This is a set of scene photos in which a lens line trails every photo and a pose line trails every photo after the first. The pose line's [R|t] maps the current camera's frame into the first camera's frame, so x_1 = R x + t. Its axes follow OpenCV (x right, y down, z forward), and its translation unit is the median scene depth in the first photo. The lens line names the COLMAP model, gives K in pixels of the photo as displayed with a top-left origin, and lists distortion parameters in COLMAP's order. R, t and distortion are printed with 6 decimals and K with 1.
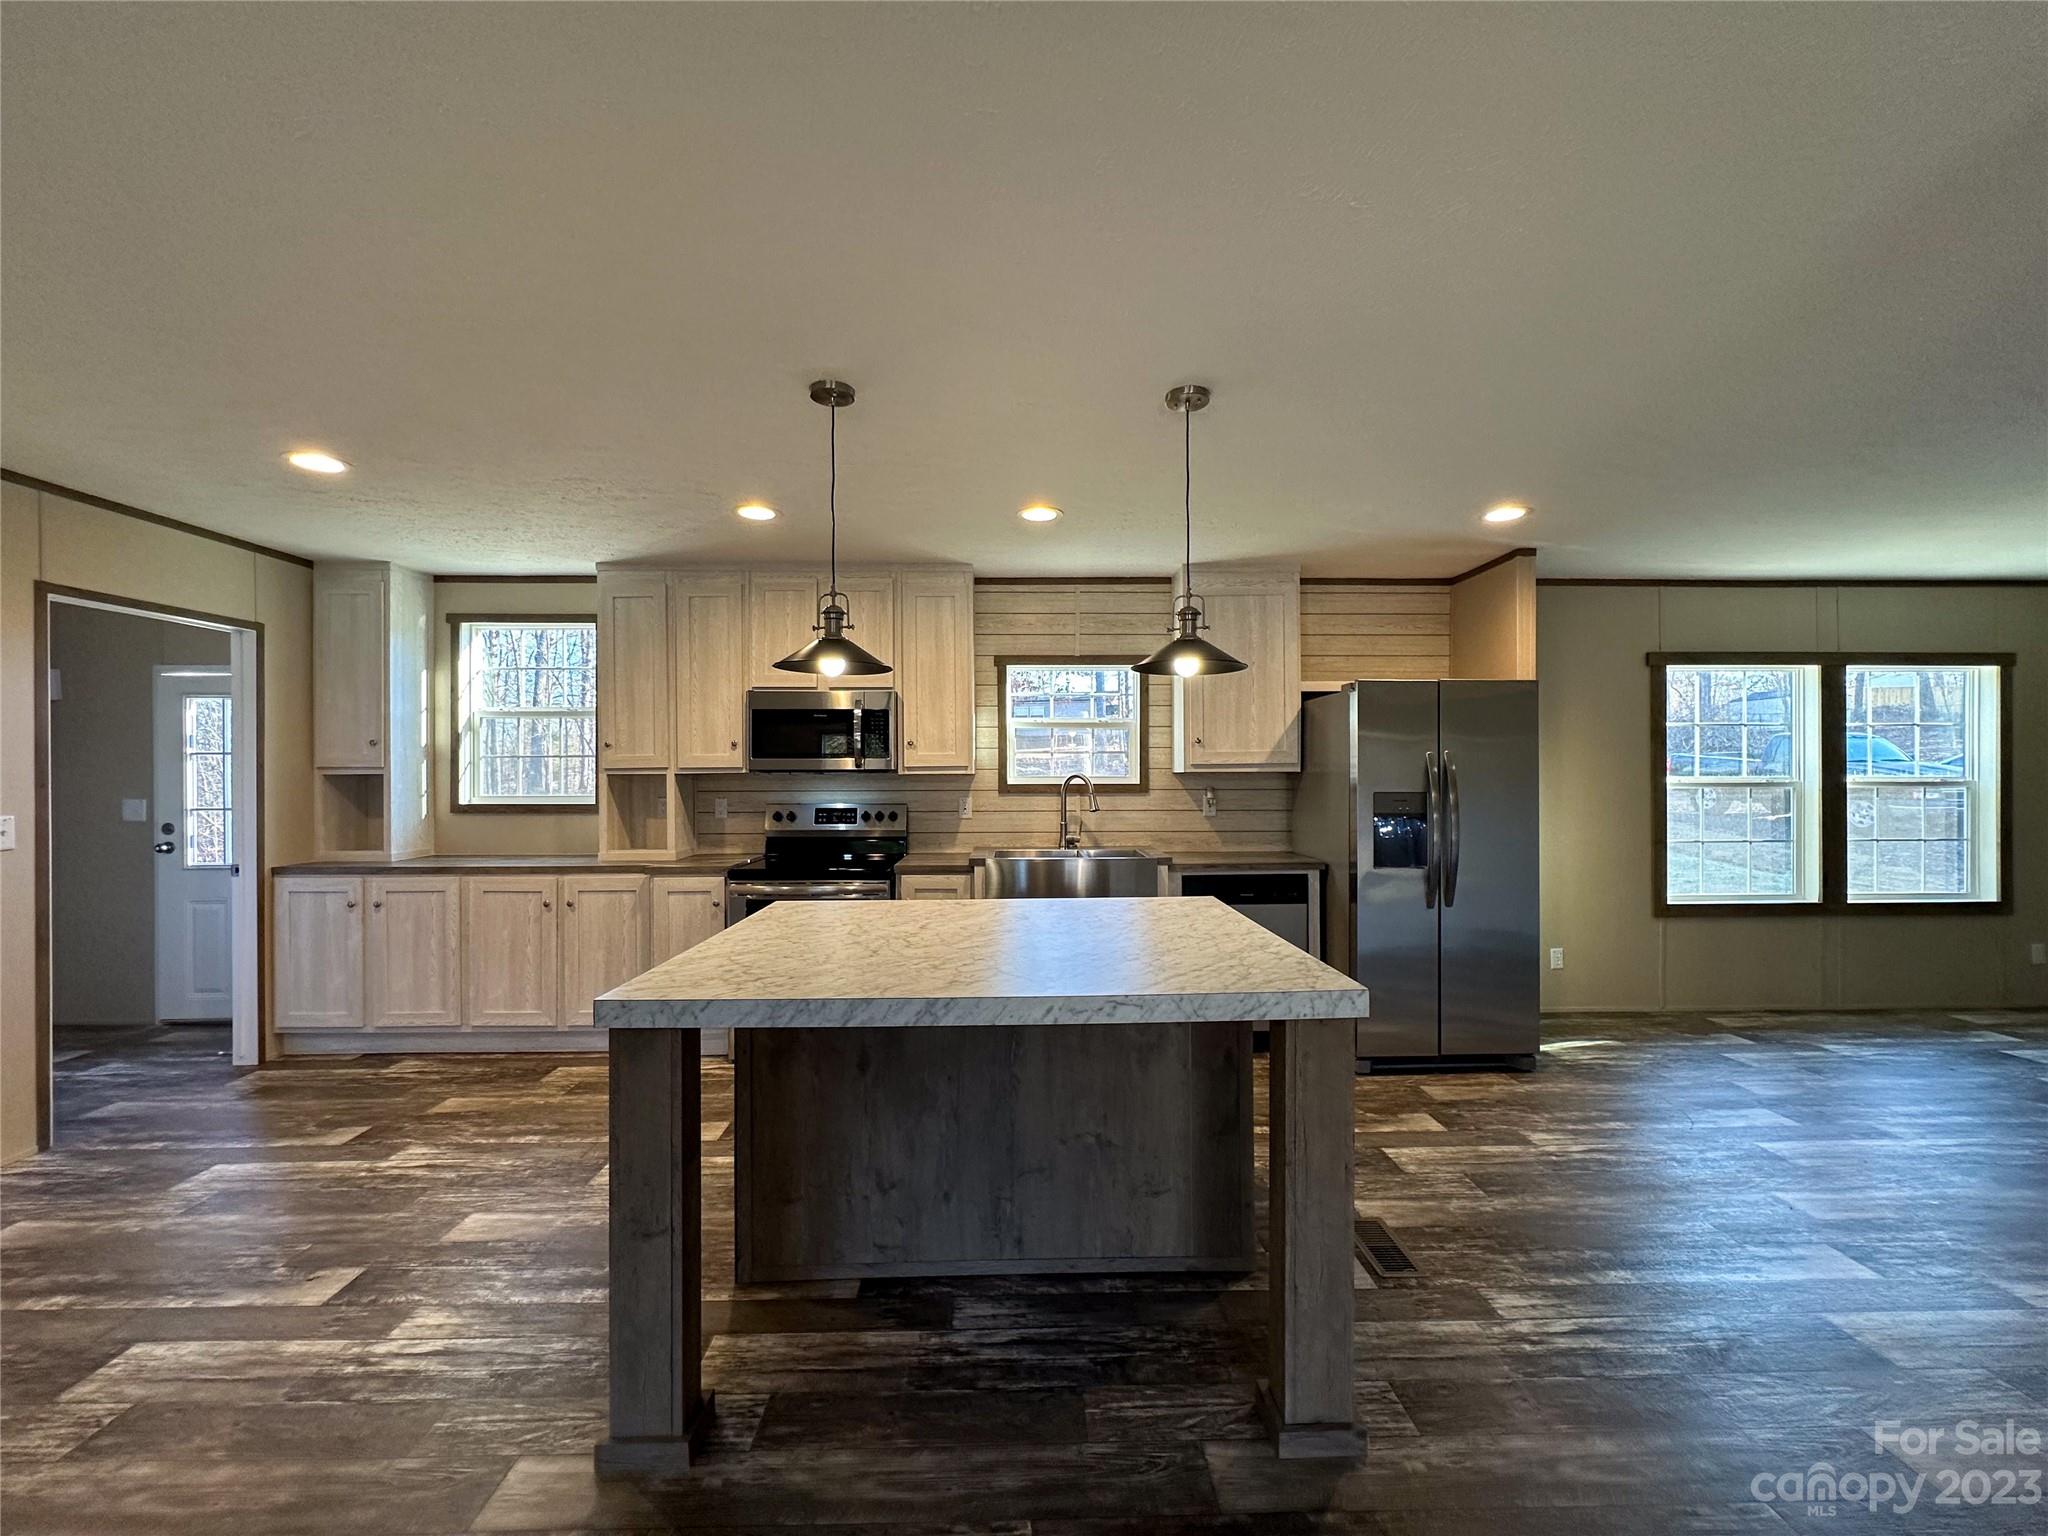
lens RADIAL K [[816.8, 0, 1026.5], [0, 816.8, 775.2], [0, 0, 1]] dist [-0.000113, -0.000074]
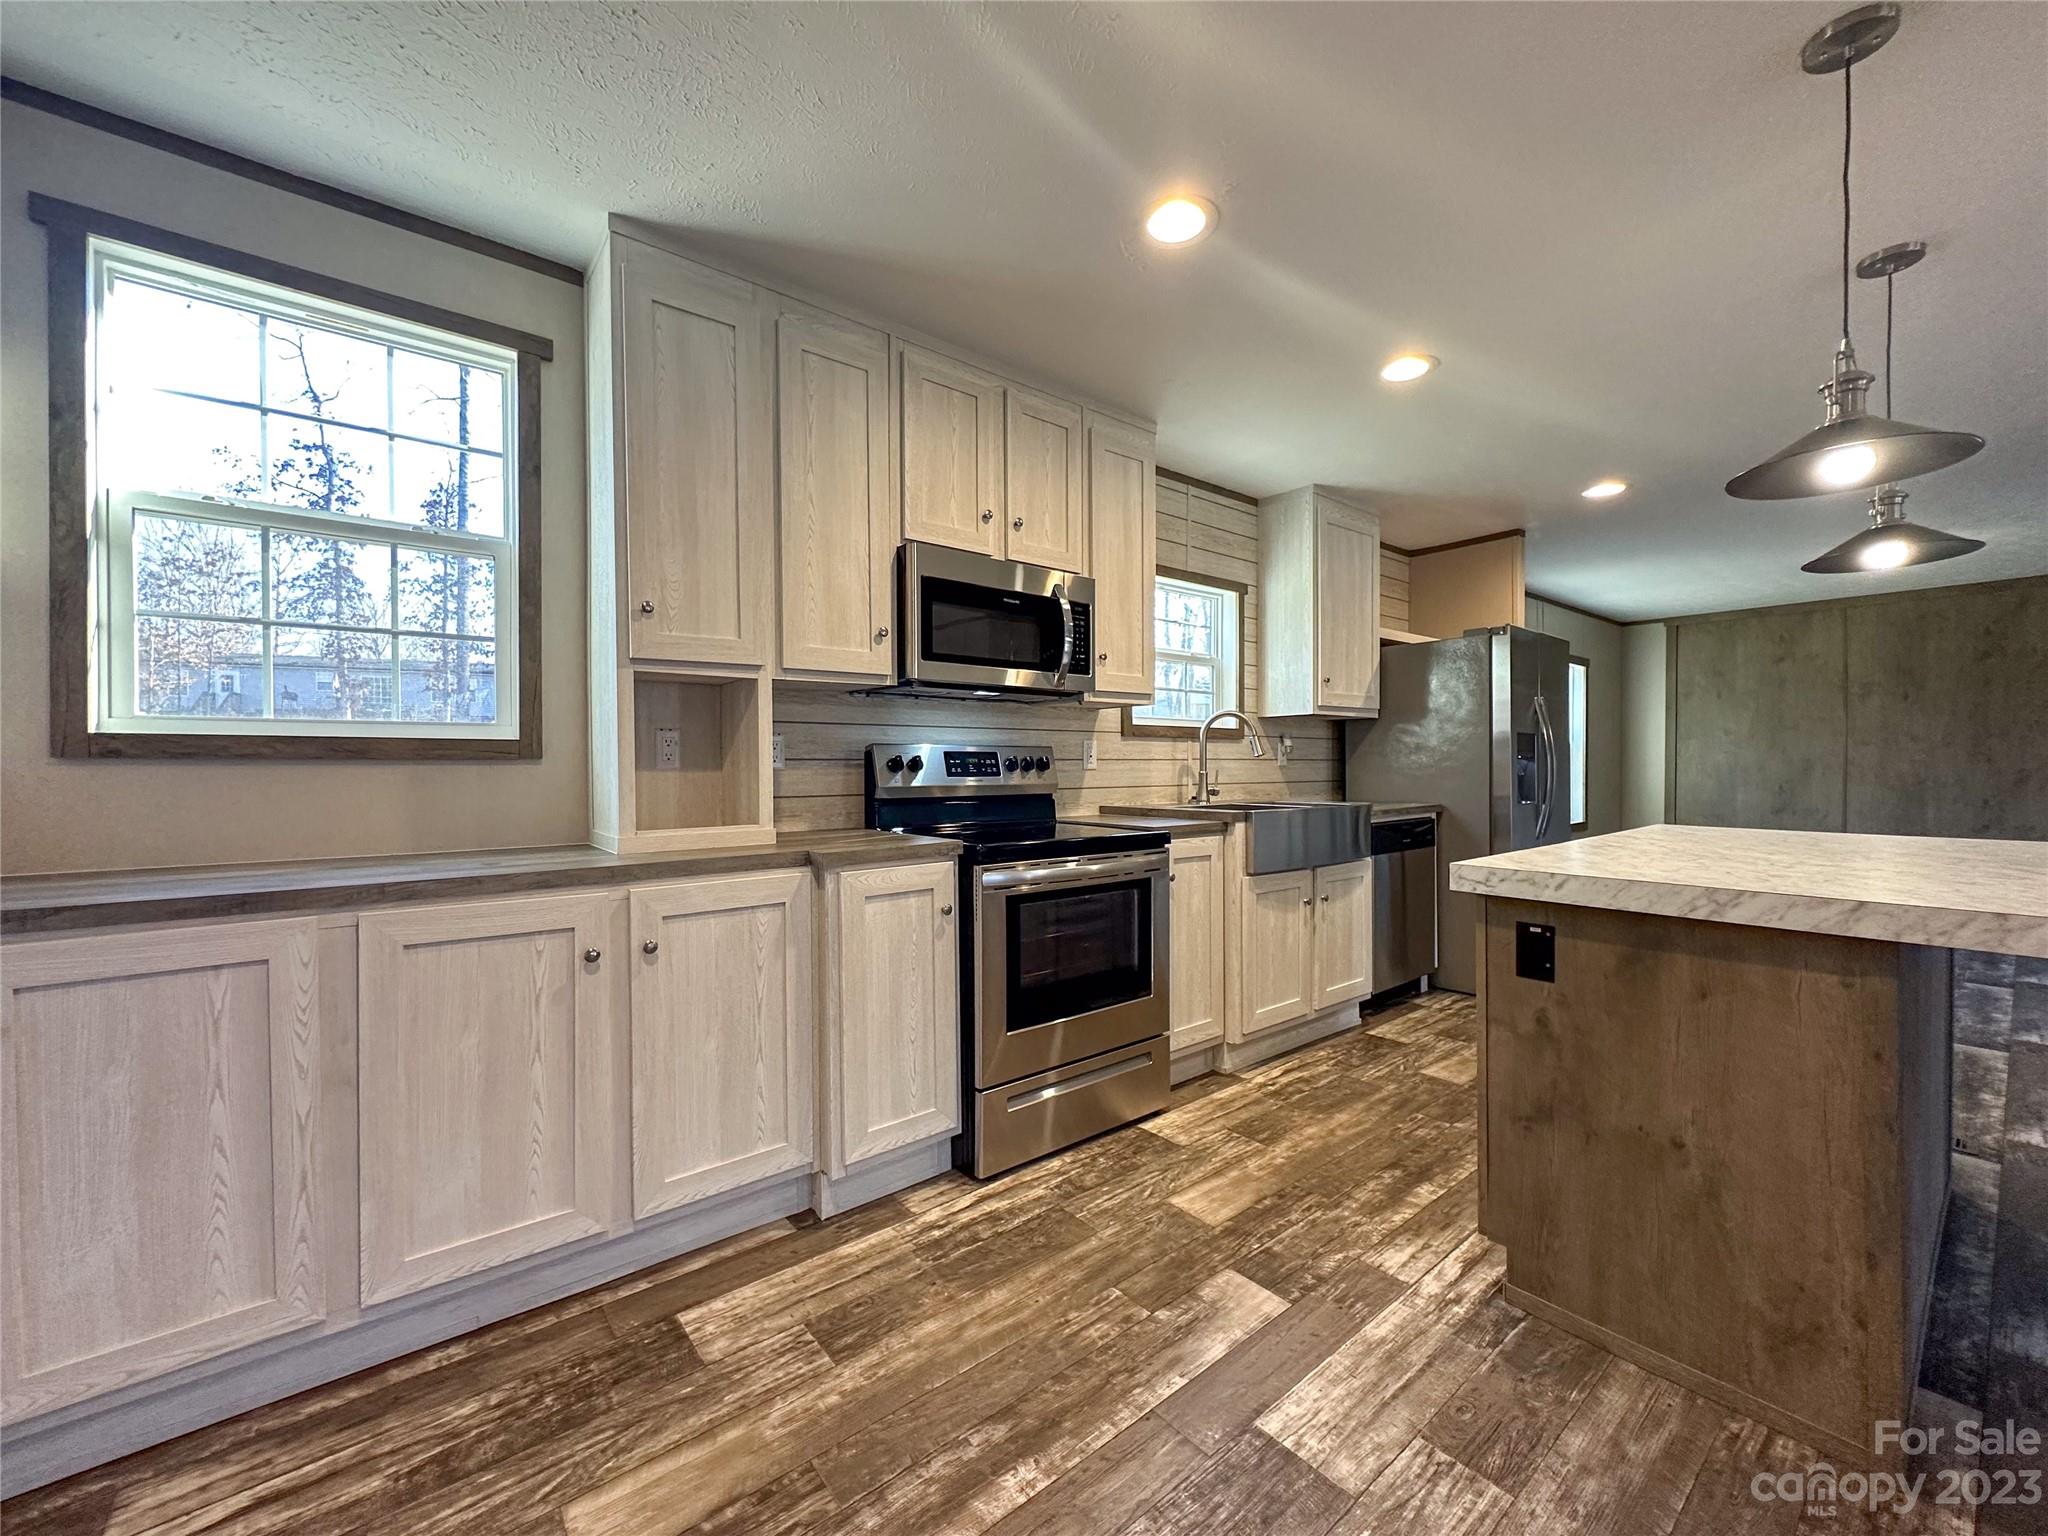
lens RADIAL K [[816.8, 0, 1026.5], [0, 816.8, 775.2], [0, 0, 1]] dist [-0.000113, -0.000074]
pose [[0.789857, -0.008322, 0.613235, -0.628078], [0.003824, 0.999955, 0.008645, 0.056220], [-0.613279, -0.004484, 0.789853, 0.487059]]
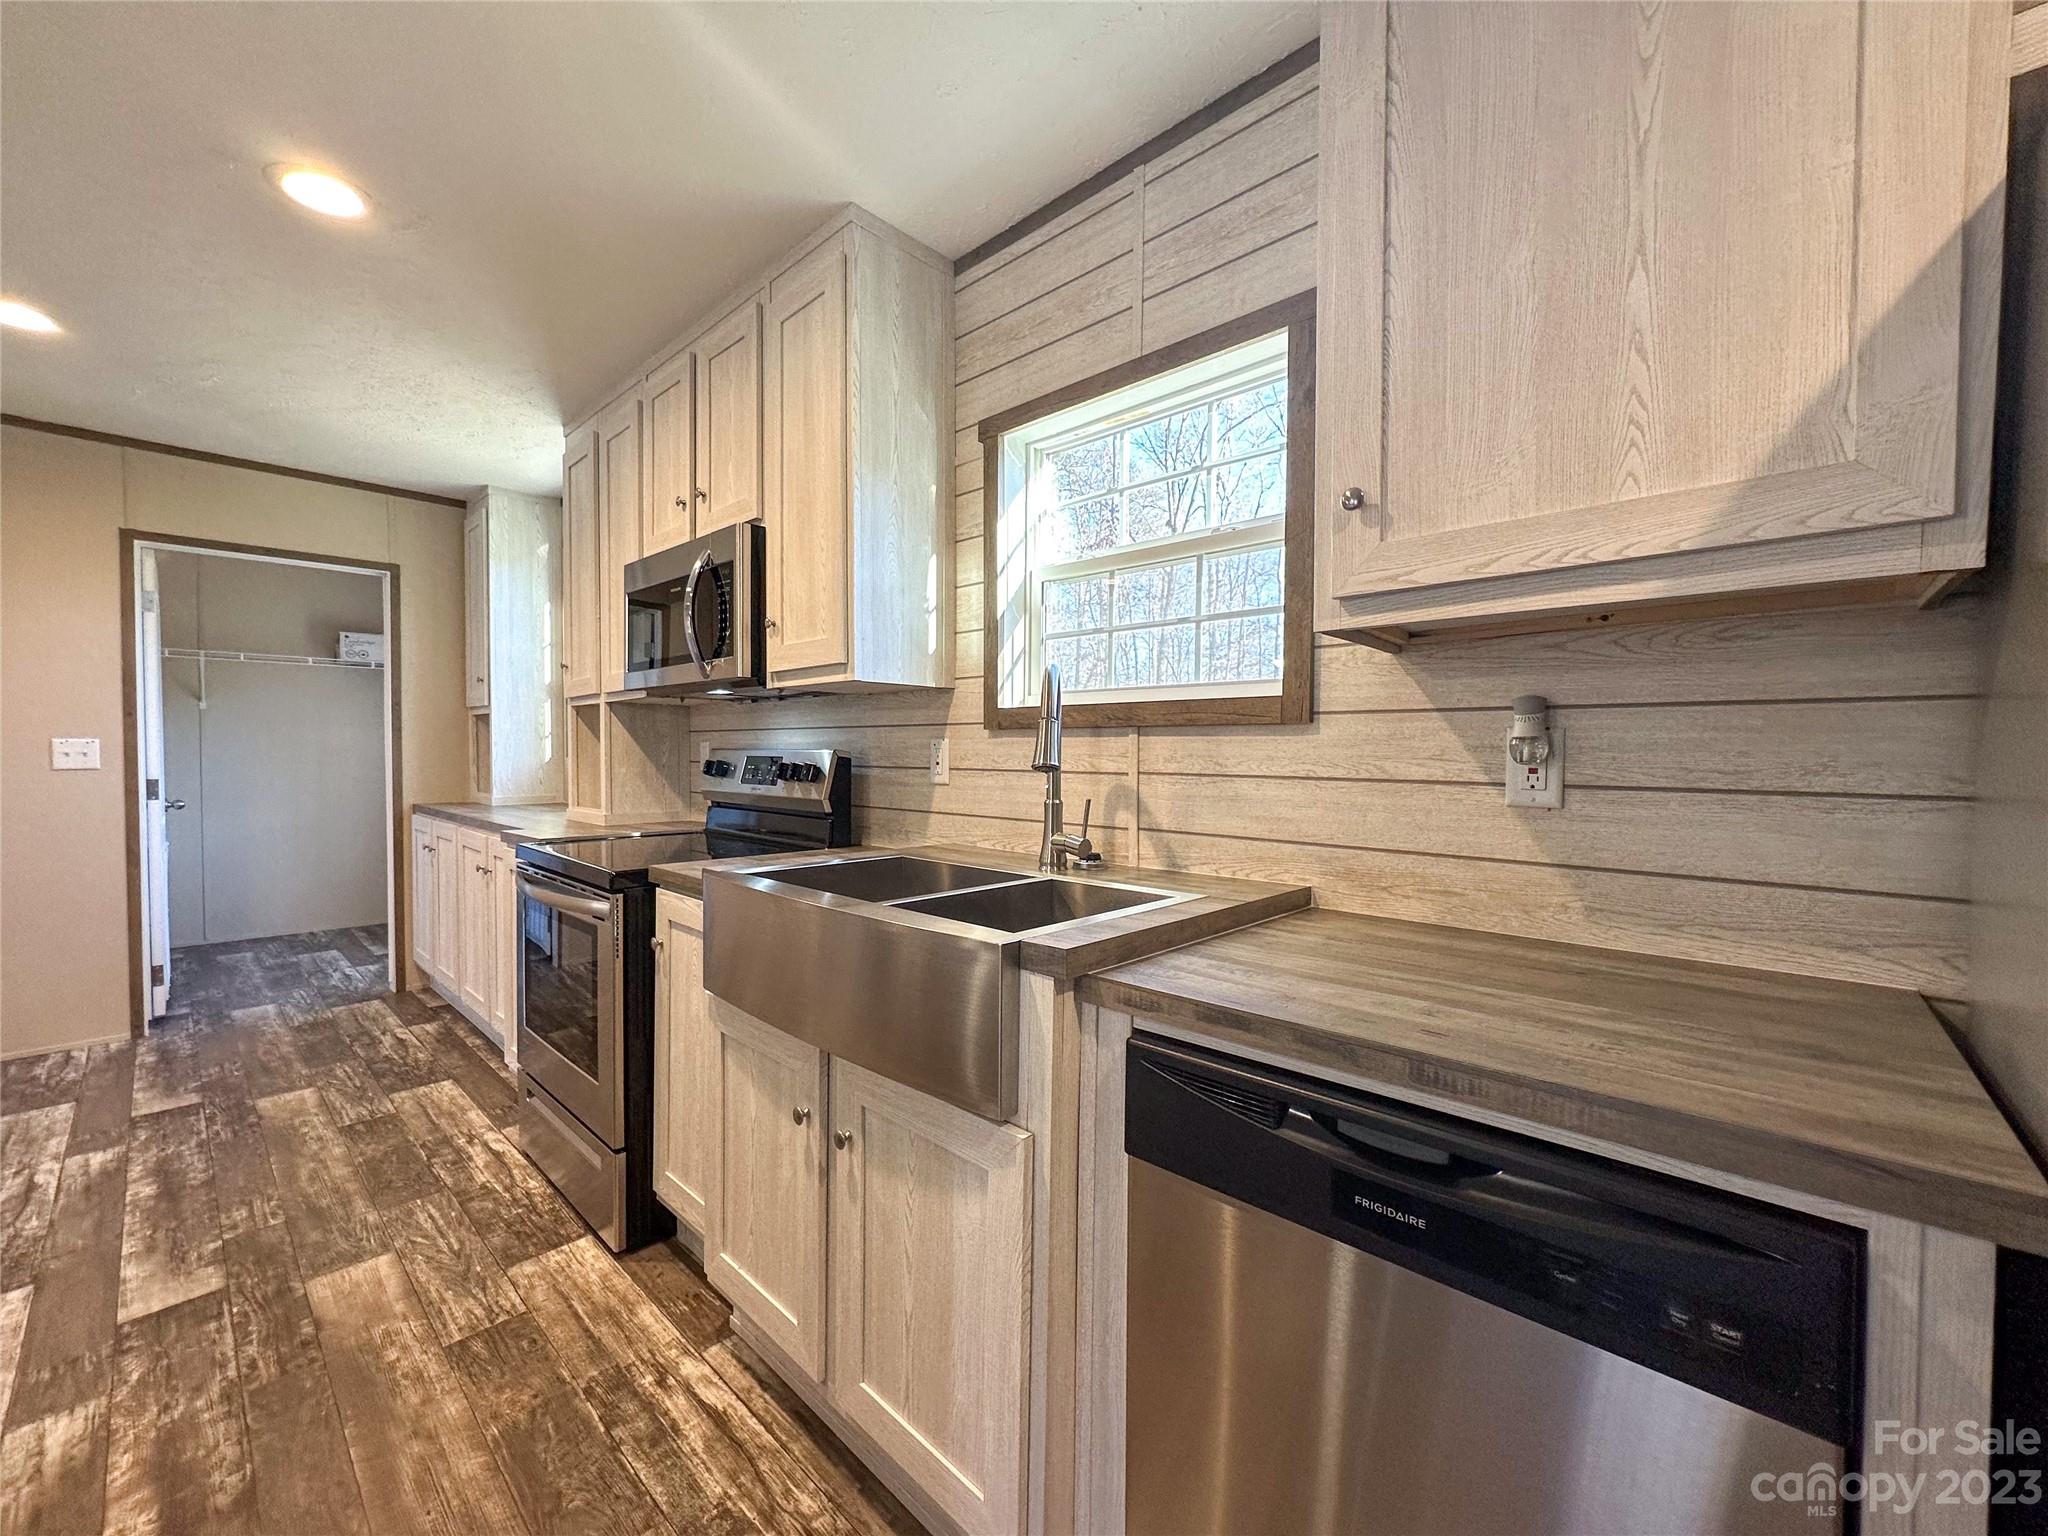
lens RADIAL K [[816.8, 0, 1026.5], [0, 816.8, 775.2], [0, 0, 1]] dist [-0.000113, -0.000074]
pose [[0.712977, 0.027231, -0.700659, 0.320531], [-0.011019, 0.999557, 0.027636, 0.037226], [0.701101, -0.011983, 0.712961, 0.757434]]
